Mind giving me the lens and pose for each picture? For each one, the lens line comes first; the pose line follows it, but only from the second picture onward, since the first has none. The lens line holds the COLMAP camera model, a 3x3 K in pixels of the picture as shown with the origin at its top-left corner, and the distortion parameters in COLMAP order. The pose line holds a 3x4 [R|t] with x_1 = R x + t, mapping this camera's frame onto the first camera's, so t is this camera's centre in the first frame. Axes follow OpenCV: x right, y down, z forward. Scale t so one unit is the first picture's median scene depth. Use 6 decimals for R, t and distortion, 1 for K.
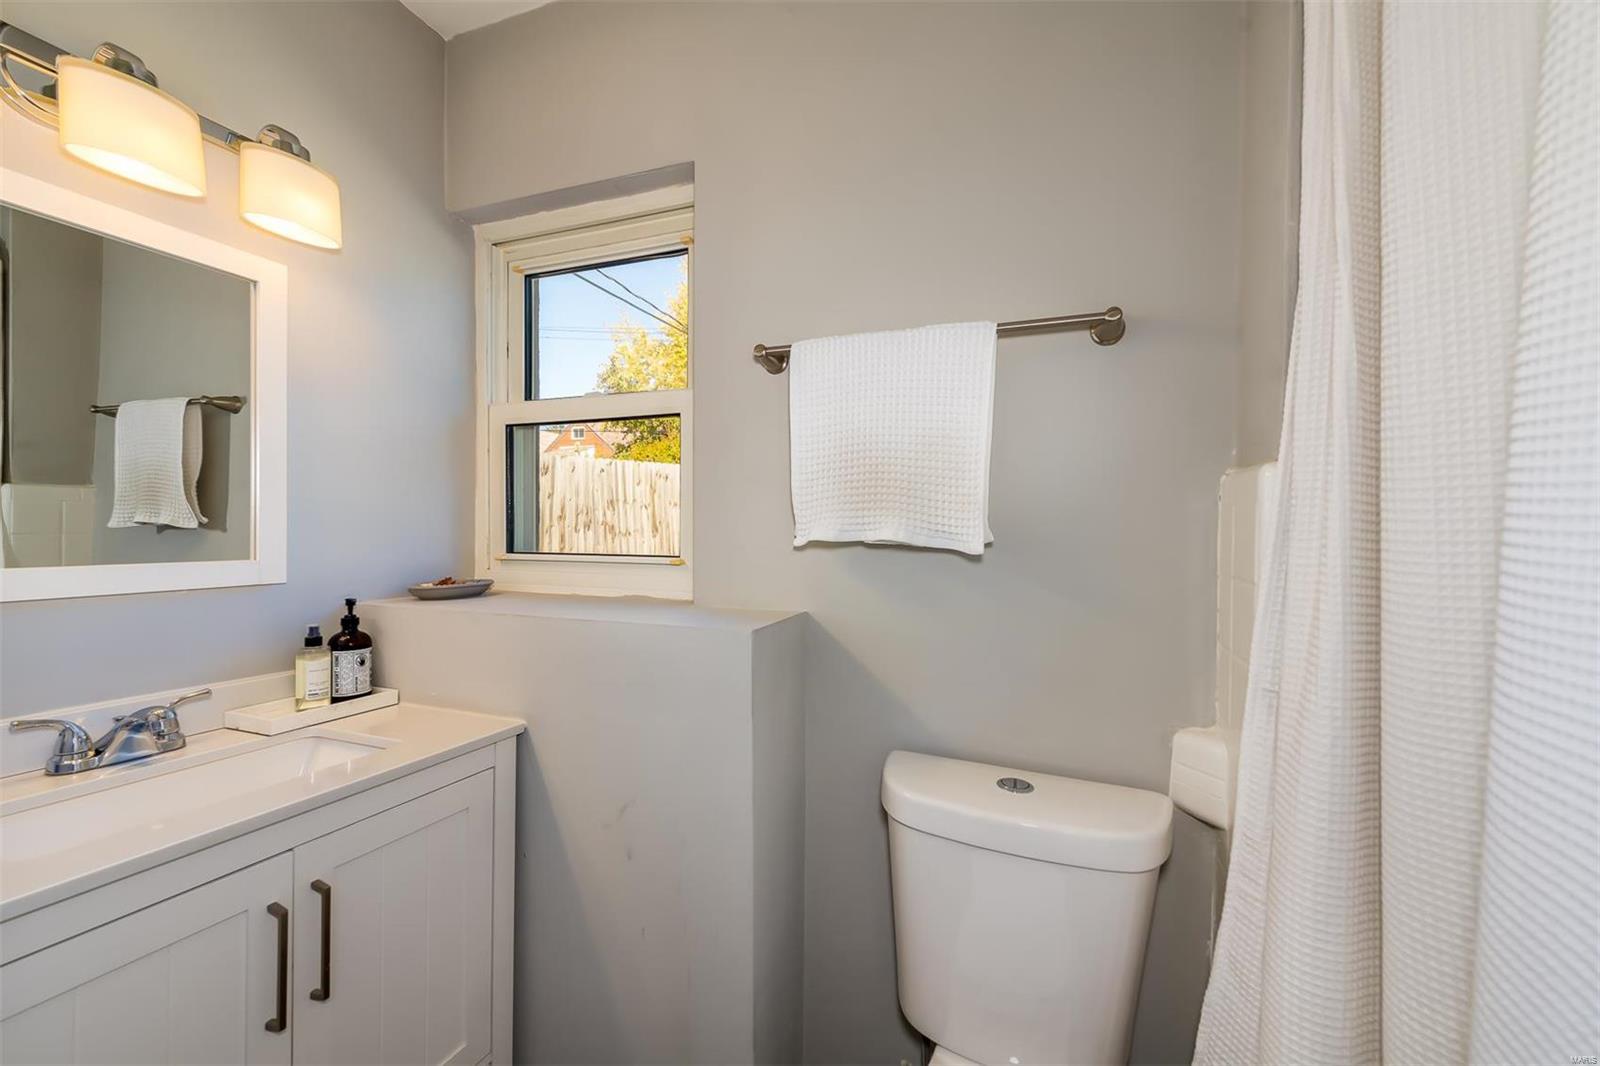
lens RADIAL K [[637.5, 0, 810.7], [0, 637.5, 536.3], [0, 0, 1]] dist [0.003671, 0.000449]
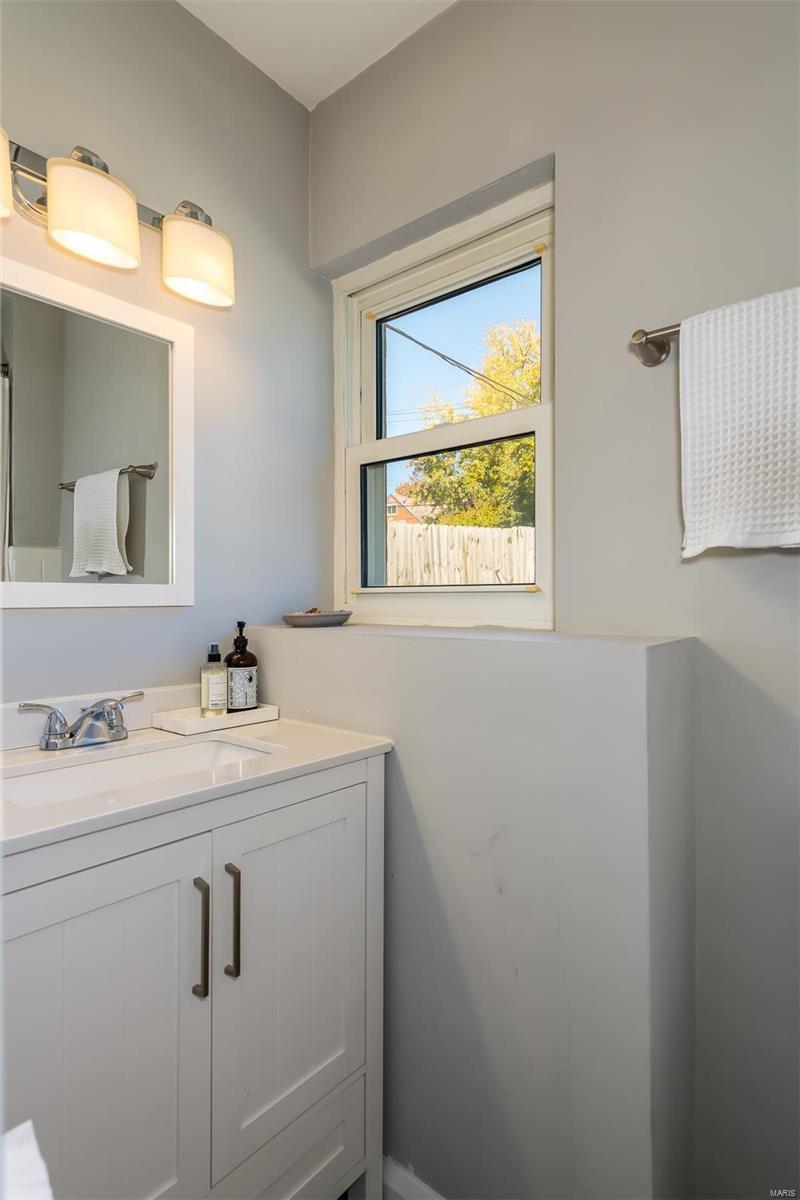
lens RADIAL K [[624.2, 0, 396.4], [0, 624.2, 597.9], [0, 0, 1]] dist [0.012291, -0.003338]
pose [[0.942021, -0.010187, -0.335399, -0.100551], [0.007093, 0.999920, -0.010447, 0.070143], [0.335479, 0.007462, 0.942018, 0.066739]]
